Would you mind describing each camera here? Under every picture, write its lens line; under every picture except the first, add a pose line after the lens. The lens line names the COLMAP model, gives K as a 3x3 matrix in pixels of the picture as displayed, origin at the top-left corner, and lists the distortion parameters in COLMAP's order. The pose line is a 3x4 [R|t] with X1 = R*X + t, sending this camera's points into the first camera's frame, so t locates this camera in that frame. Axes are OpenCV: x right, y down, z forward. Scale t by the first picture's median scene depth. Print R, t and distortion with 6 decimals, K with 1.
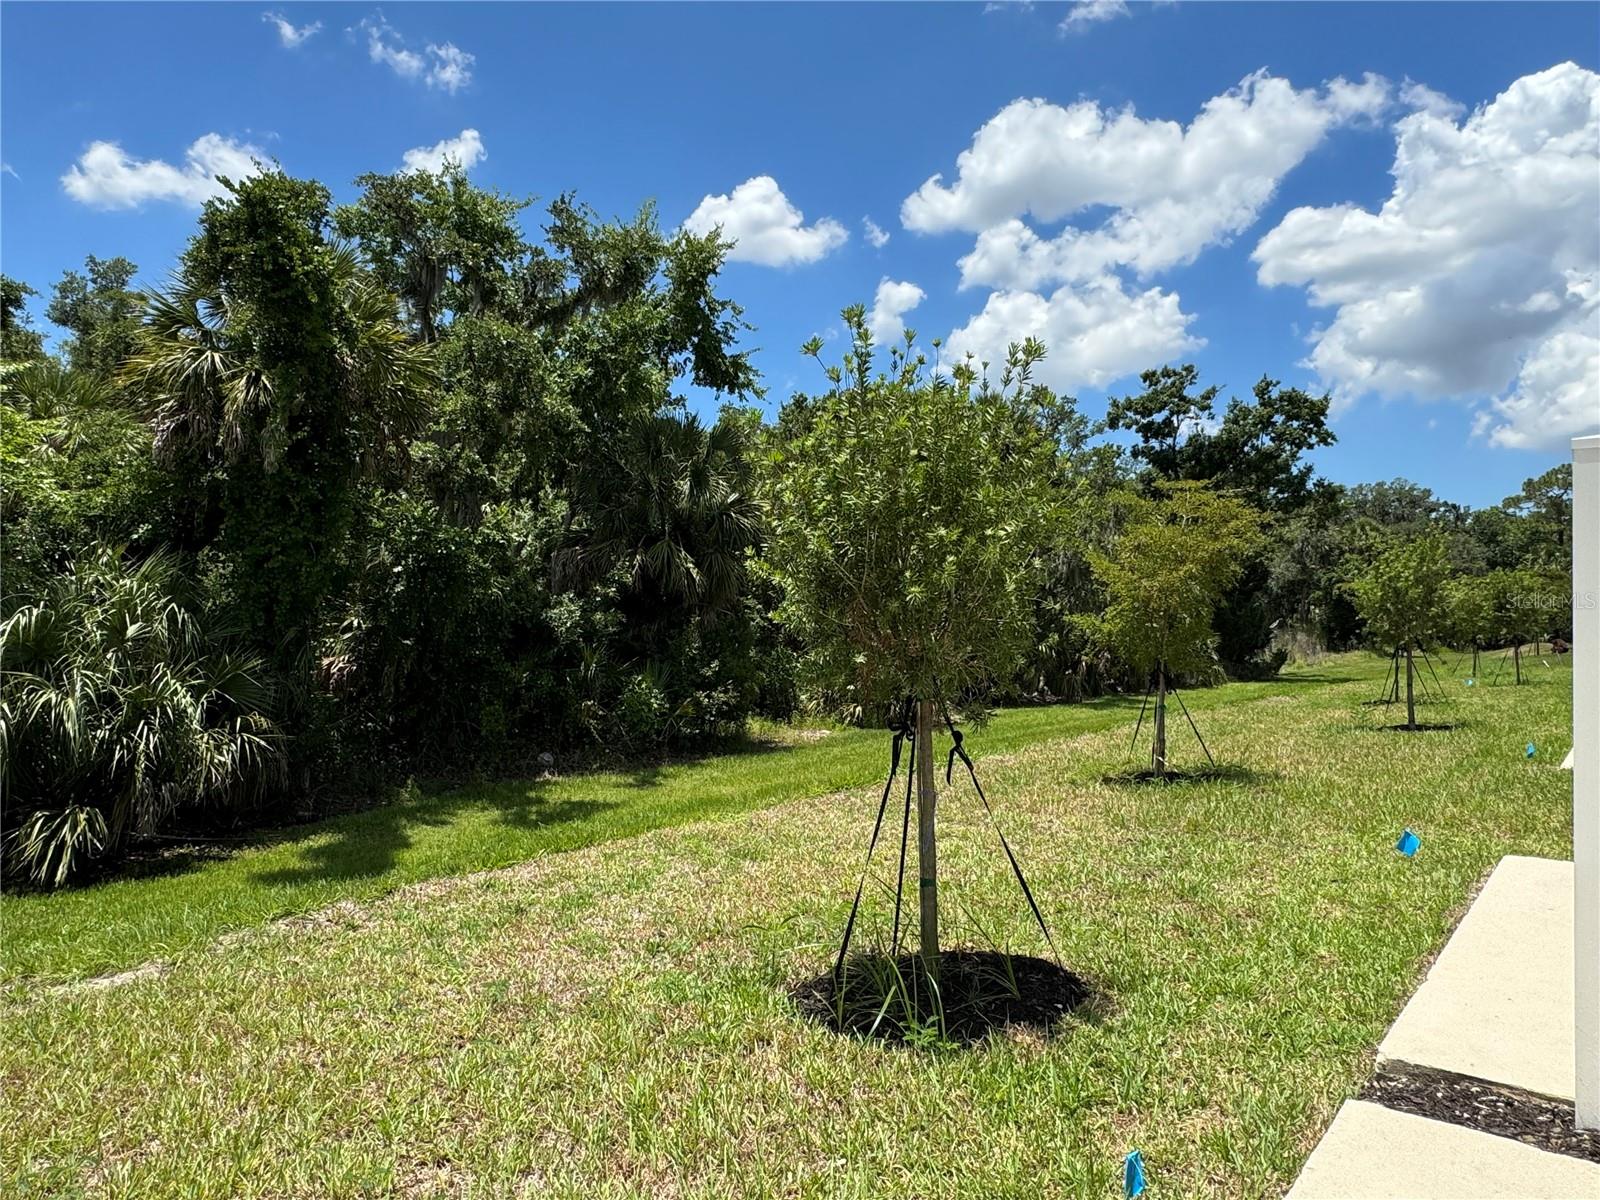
lens RADIAL K [[1011.1, 0, 791.8], [0, 1011.1, 605.9], [0, 0, 1]] dist [-0.004457, 0.003721]
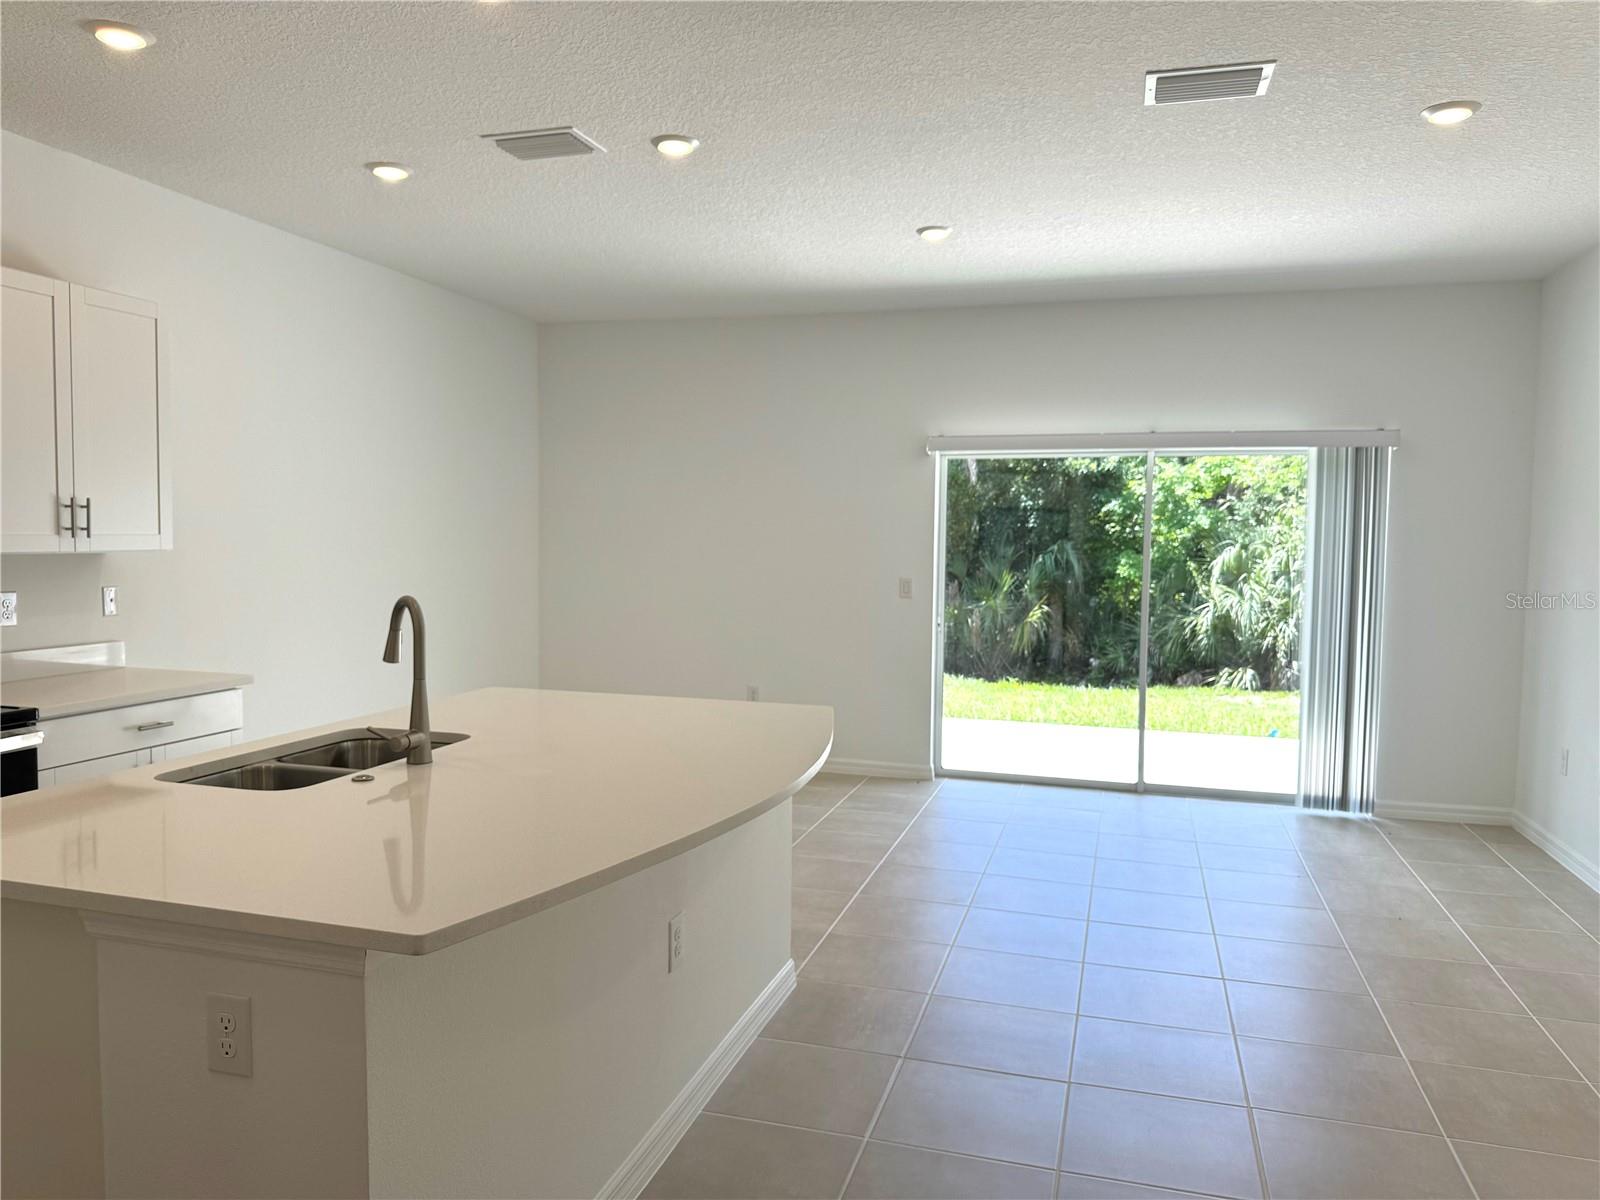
lens RADIAL K [[1126.0, 0, 778.0], [0, 1126.0, 606.9], [0, 0, 1]] dist [0.068698, -0.082467]
pose [[0.376988, 0.065512, -0.923898, 0.635969], [0.004763, 0.997345, 0.072663, -0.038315], [0.926206, -0.031794, 0.375675, -0.368939]]
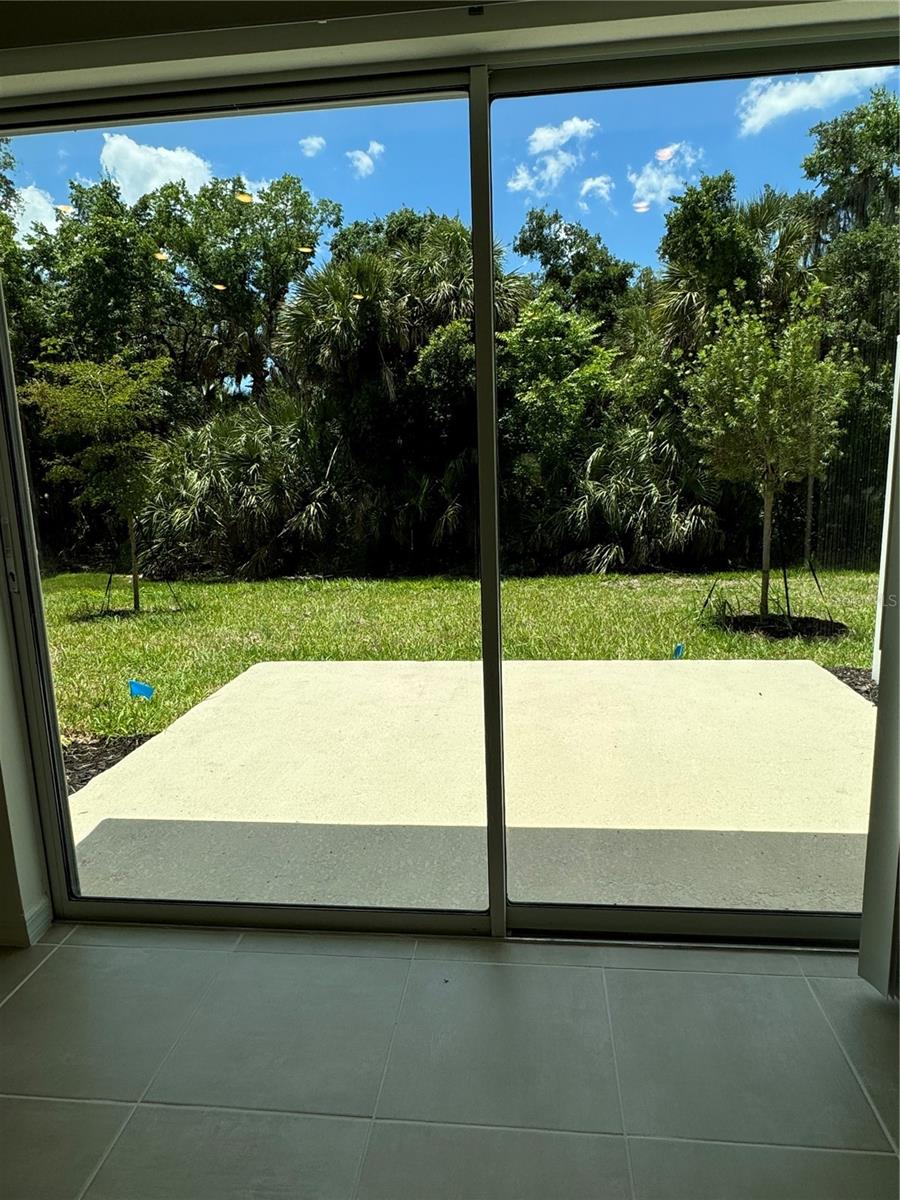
lens RADIAL K [[758.3, 0, 452.6], [0, 758.3, 603.2], [0, 0, 1]] dist [-0.004457, 0.003721]
pose [[0.553255, 0.143485, -0.820561, 0.342774], [0.043719, 0.978694, 0.200614, -0.011649], [0.831864, -0.146865, 0.535195, -0.109331]]
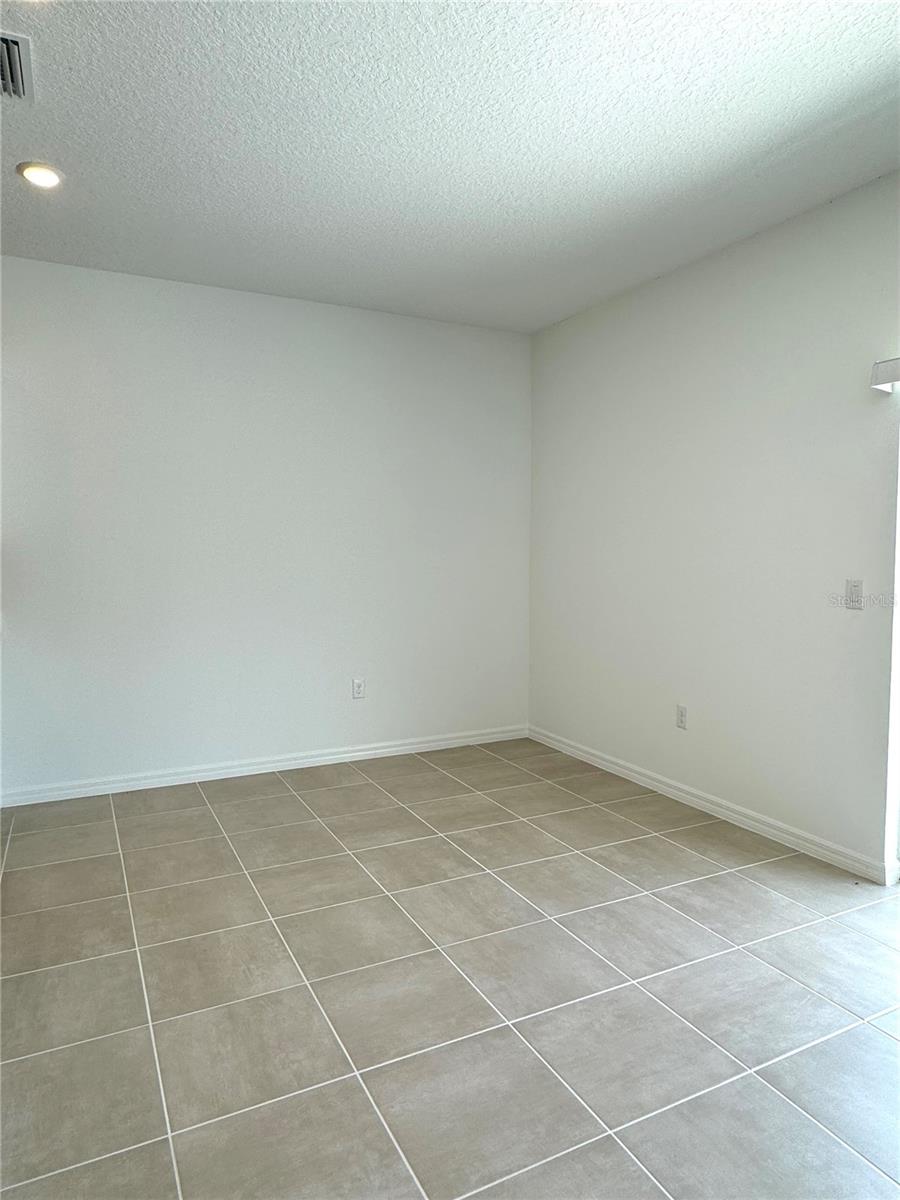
lens RADIAL K [[758.3, 0, 452.9], [0, 758.3, 598.2], [0, 0, 1]] dist [-0.004457, 0.003721]
pose [[-0.395201, 0.063720, -0.916382, 0.446029], [0.016624, 0.997924, 0.062221, -0.024618], [0.918444, 0.009356, -0.395440, -0.139693]]
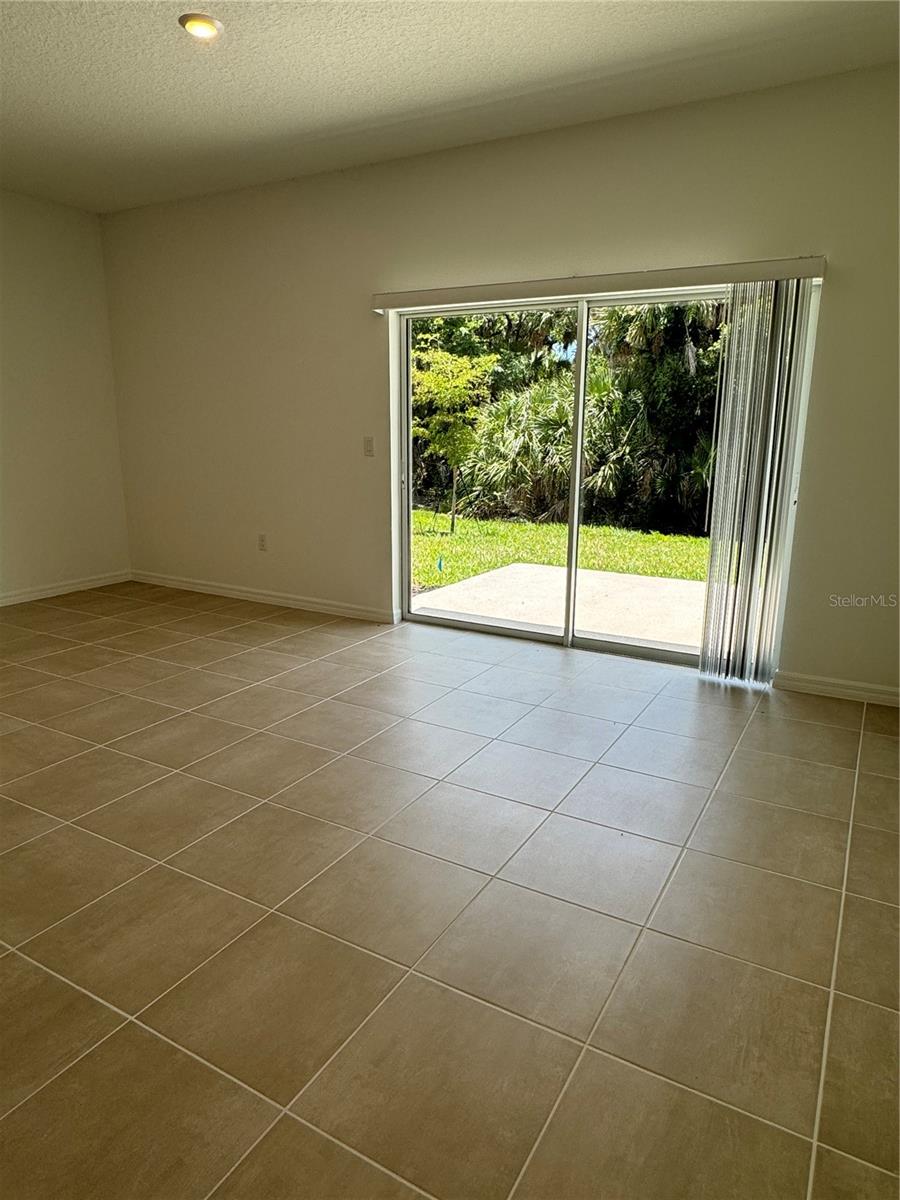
lens RADIAL K [[758.3, 0, 450.0], [0, 758.3, 603.7], [0, 0, 1]] dist [-0.004457, 0.003721]
pose [[0.168391, 0.234272, -0.957476, 0.560581], [0.007379, 0.971020, 0.238884, -0.022452], [0.985693, -0.047291, 0.161782, -0.142847]]
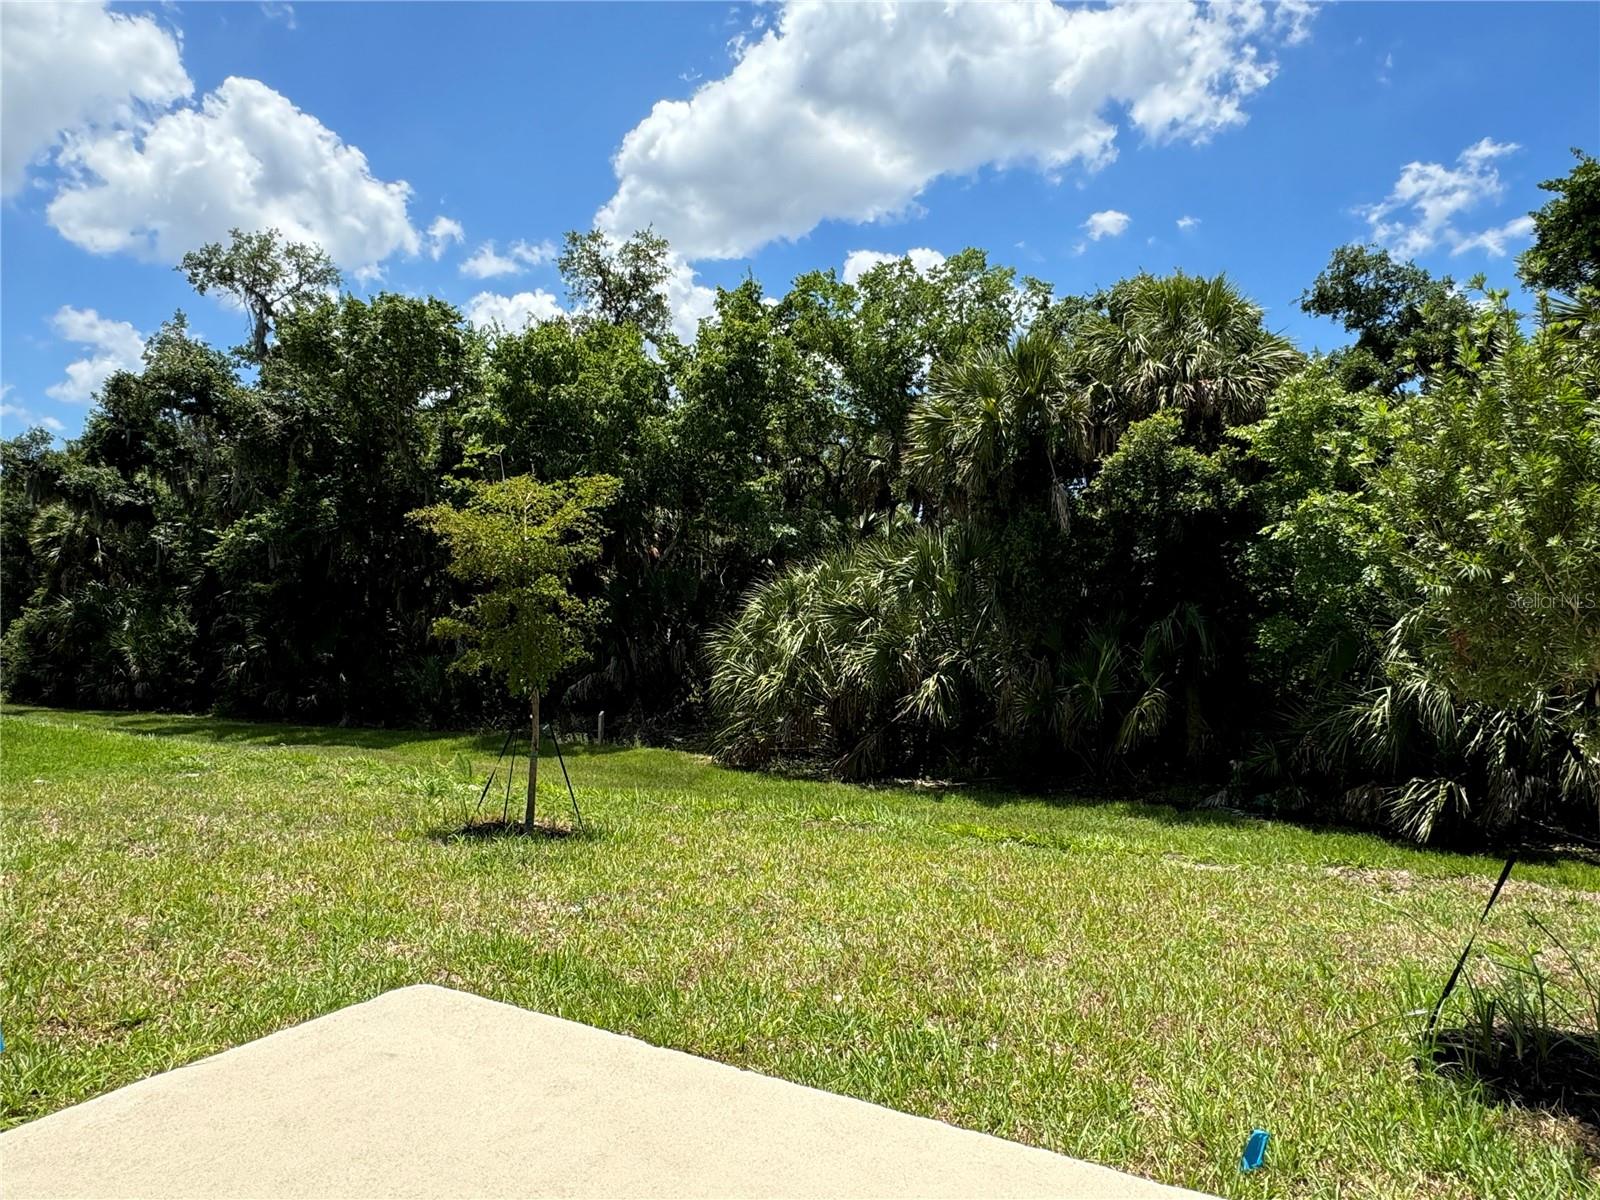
lens RADIAL K [[1011.1, 0, 798.5], [0, 1011.1, 602.6], [0, 0, 1]] dist [-0.004457, 0.003721]
pose [[0.152908, -0.009608, -0.988194, 0.272132], [0.020177, 0.999775, -0.006598, -0.011801], [0.988034, -0.018930, 0.153068, 0.083690]]
